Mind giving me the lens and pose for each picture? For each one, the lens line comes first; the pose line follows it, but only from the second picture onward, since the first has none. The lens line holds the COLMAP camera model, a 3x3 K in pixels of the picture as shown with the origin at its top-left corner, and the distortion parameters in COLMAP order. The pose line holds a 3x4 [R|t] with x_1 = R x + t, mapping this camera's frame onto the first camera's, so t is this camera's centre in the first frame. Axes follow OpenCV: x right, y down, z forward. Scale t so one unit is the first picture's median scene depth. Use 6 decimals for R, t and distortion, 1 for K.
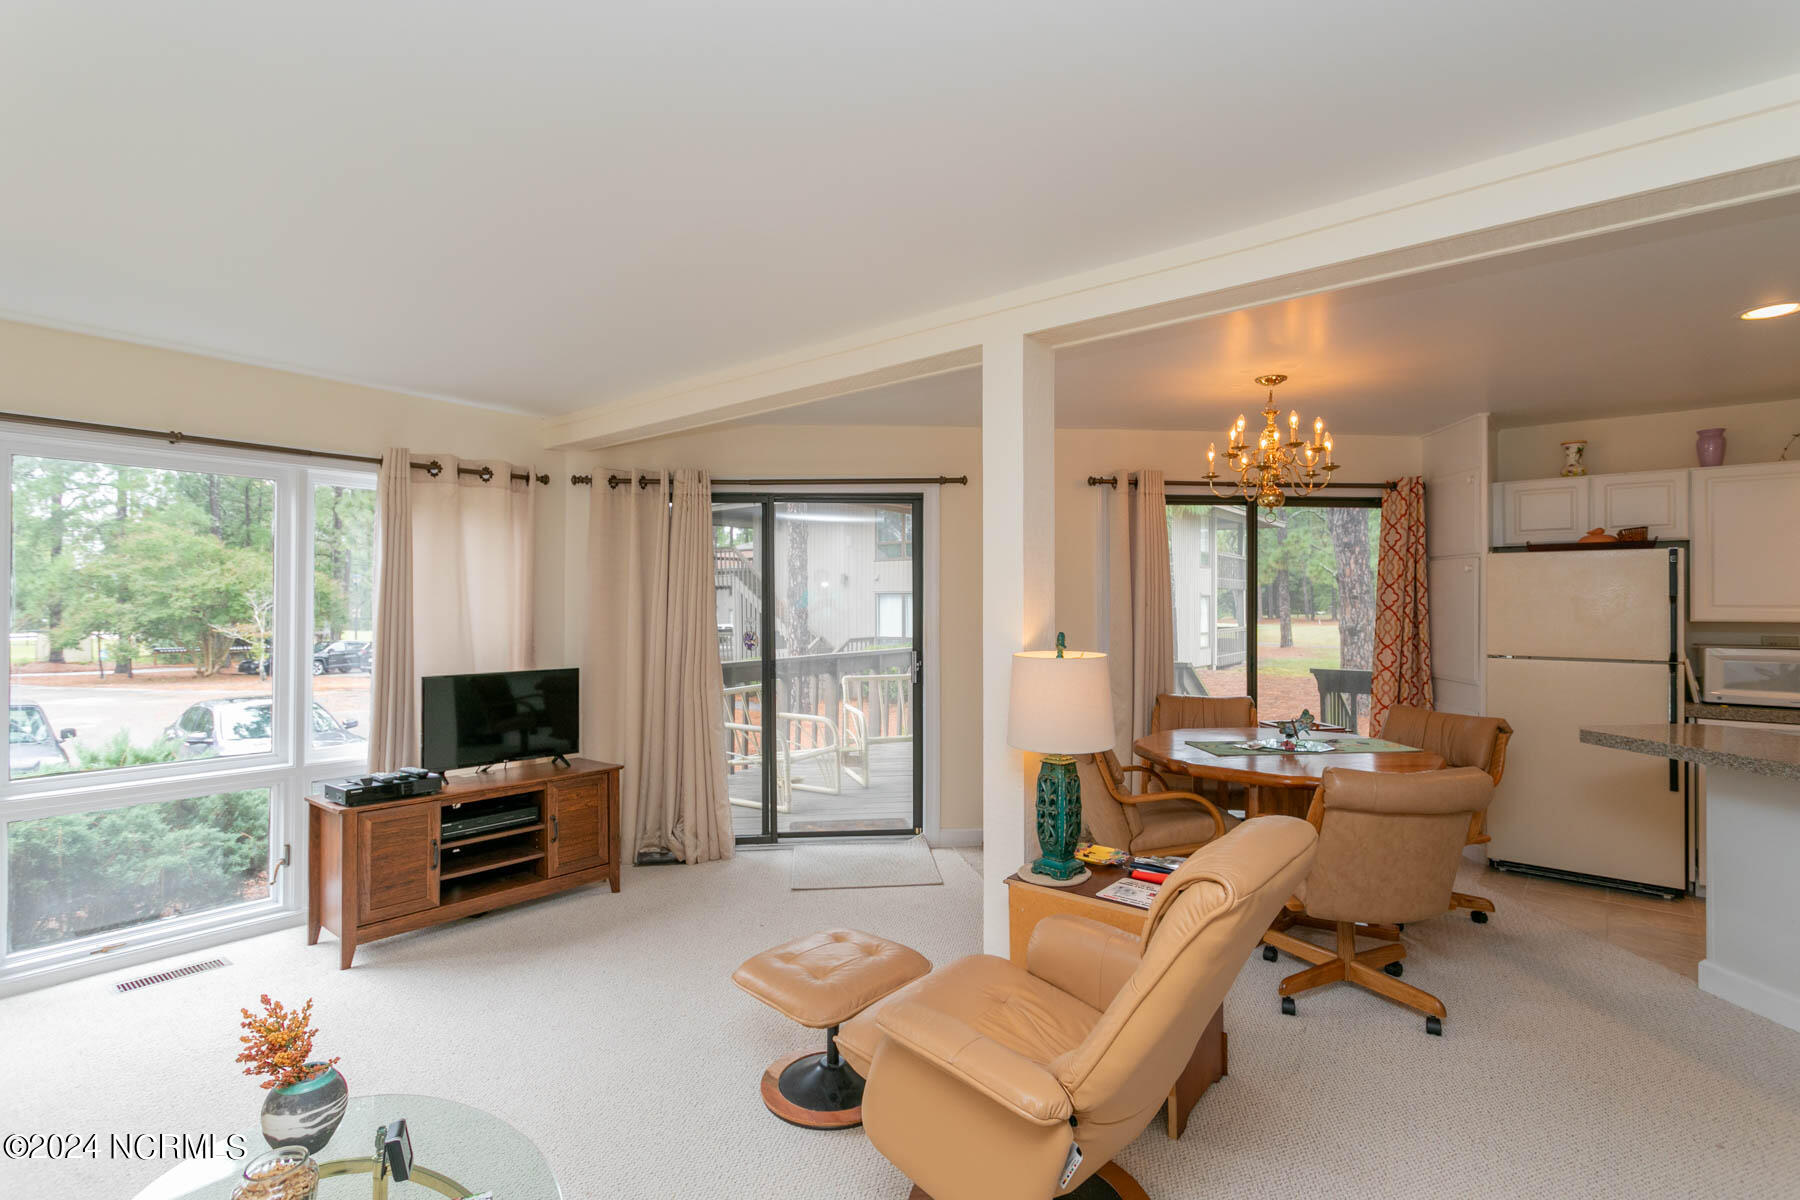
lens RADIAL K [[852.9, 0, 900.0], [0, 852.9, 600.0], [0, 0, 1]] dist [0.000630, 0.000181]
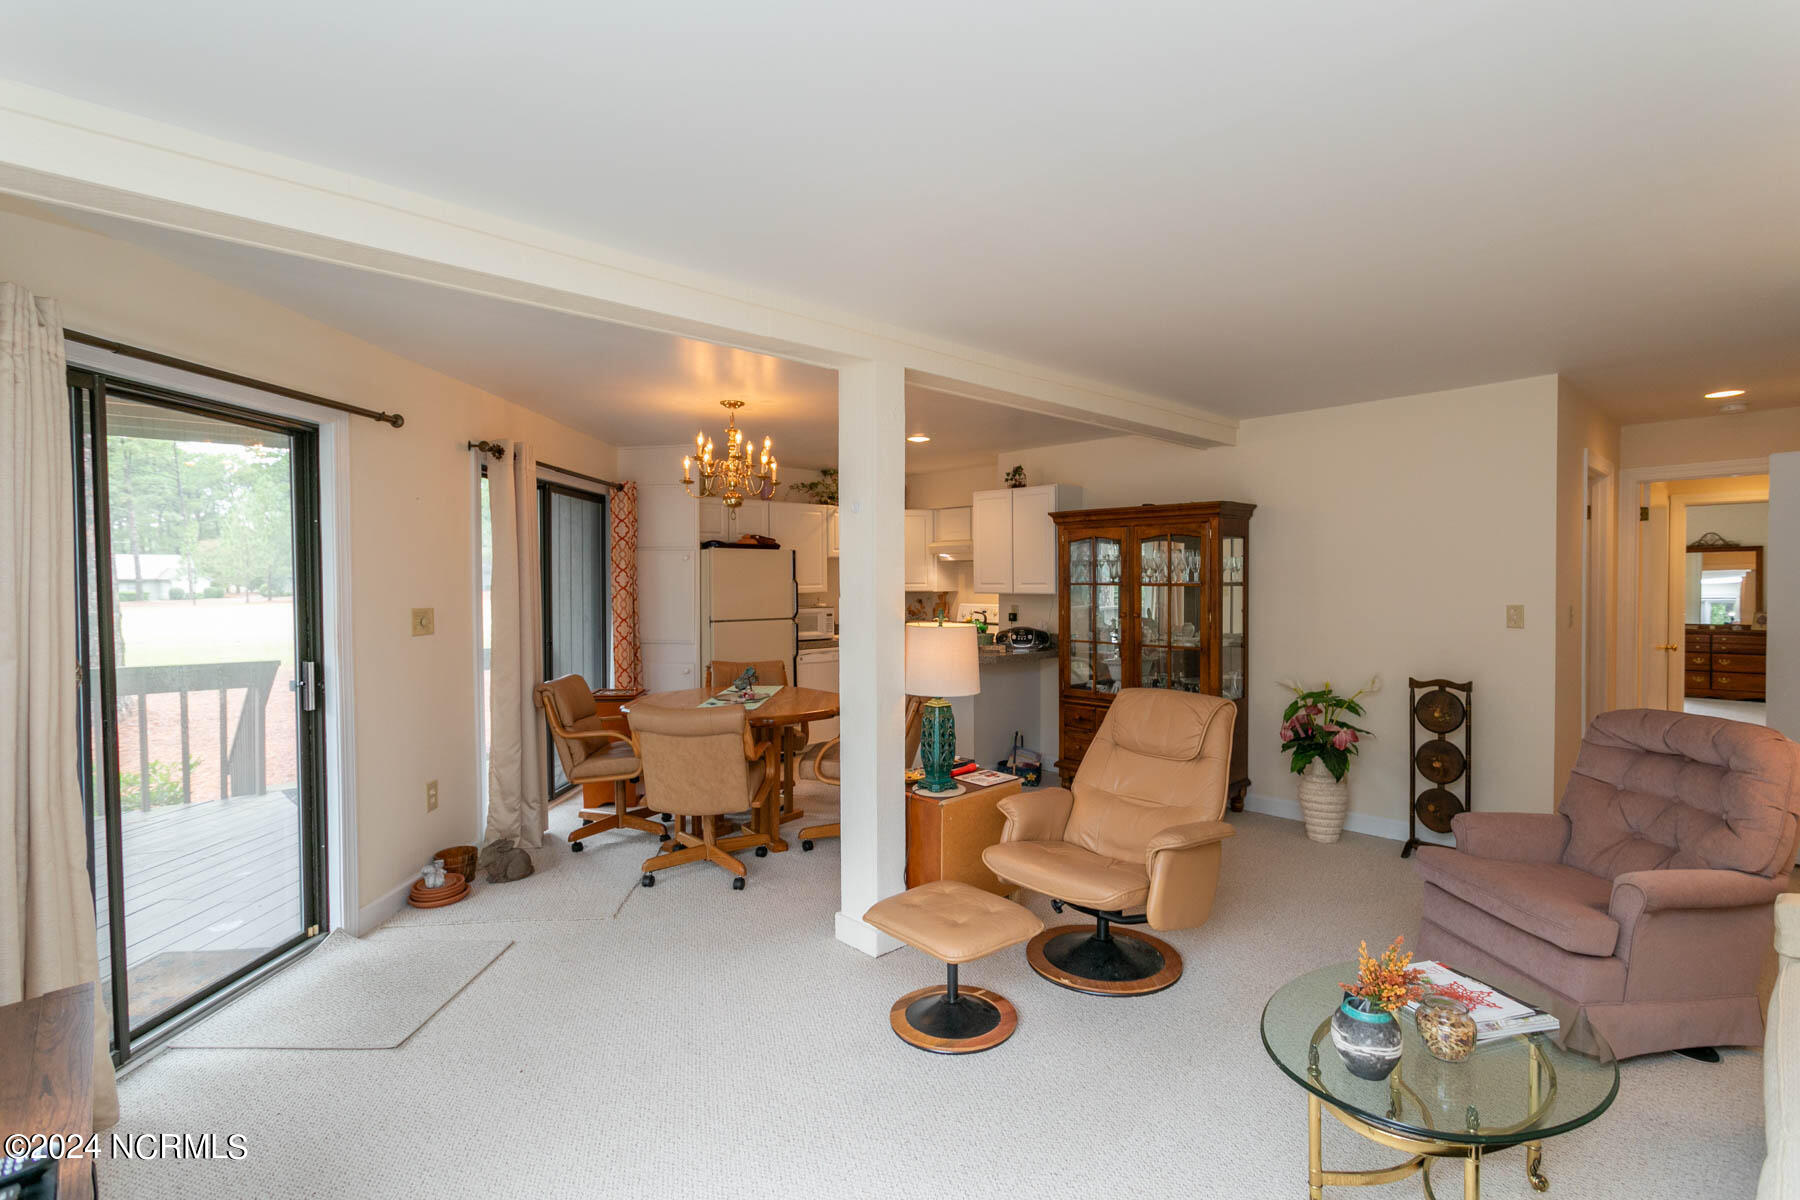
lens RADIAL K [[852.9, 0, 900.0], [0, 852.9, 600.0], [0, 0, 1]] dist [0.000630, 0.000181]
pose [[0.112936, -0.026700, 0.993243, -0.729564], [-0.001655, 0.999632, 0.027060, -0.008616], [-0.993601, -0.004699, 0.112851, 0.583590]]
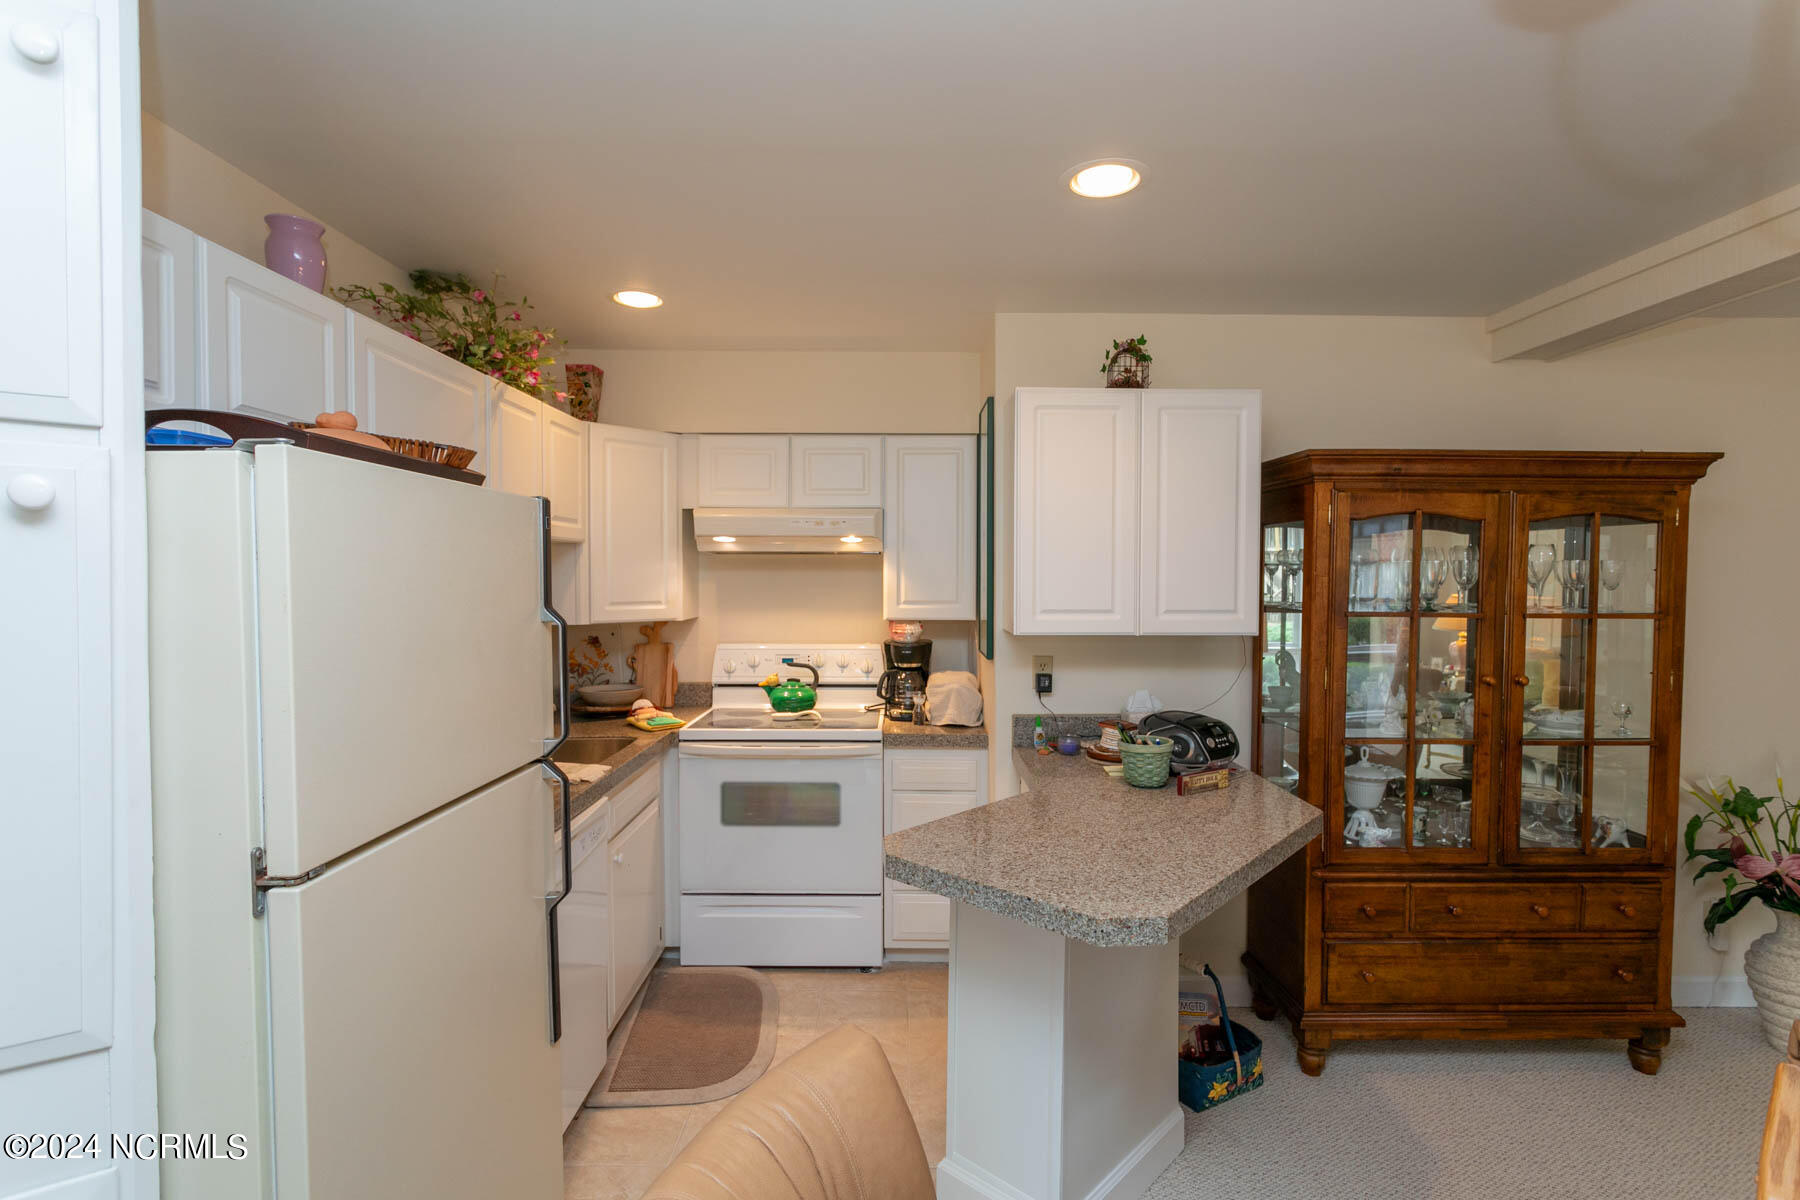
lens RADIAL K [[852.9, 0, 900.0], [0, 852.9, 600.0], [0, 0, 1]] dist [0.000630, 0.000181]
pose [[-0.651692, -0.025857, 0.758043, 0.421420], [-0.008405, 0.999604, 0.026872, -0.021822], [-0.758437, 0.011141, -0.651651, 1.111706]]
